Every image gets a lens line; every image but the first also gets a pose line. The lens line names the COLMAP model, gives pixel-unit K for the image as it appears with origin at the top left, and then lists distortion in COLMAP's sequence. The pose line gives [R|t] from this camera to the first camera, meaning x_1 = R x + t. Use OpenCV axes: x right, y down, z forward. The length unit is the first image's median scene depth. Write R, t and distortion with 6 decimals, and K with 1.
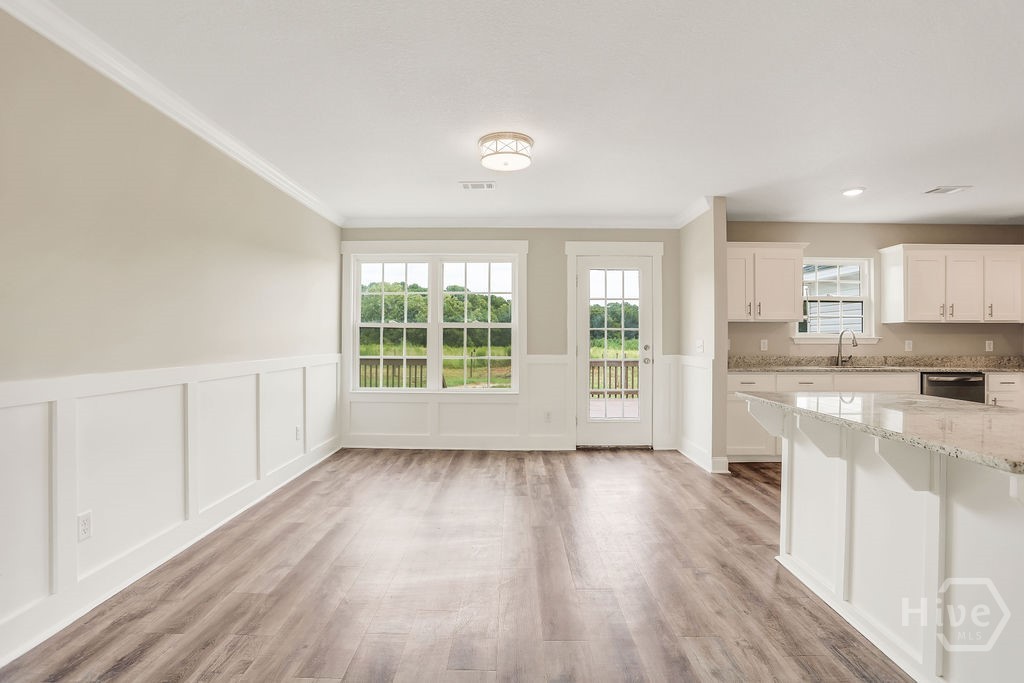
lens RADIAL K [[504.9, 0, 505.4], [0, 504.9, 348.0], [0, 0, 1]] dist [-0.067100, 0.021676]
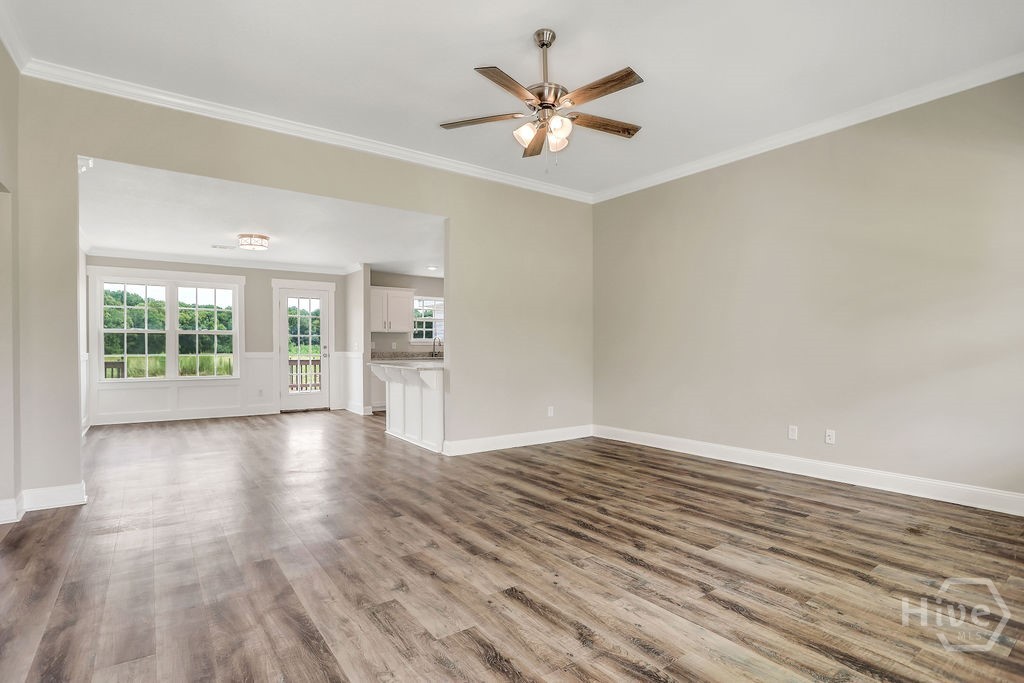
lens RADIAL K [[504.9, 0, 505.4], [0, 504.9, 348.0], [0, 0, 1]] dist [-0.067100, 0.021676]
pose [[0.806956, -0.004120, 0.590598, -0.206427], [0.011513, 0.999895, -0.008755, 0.022635], [-0.590500, 0.013865, 0.806919, -0.655330]]
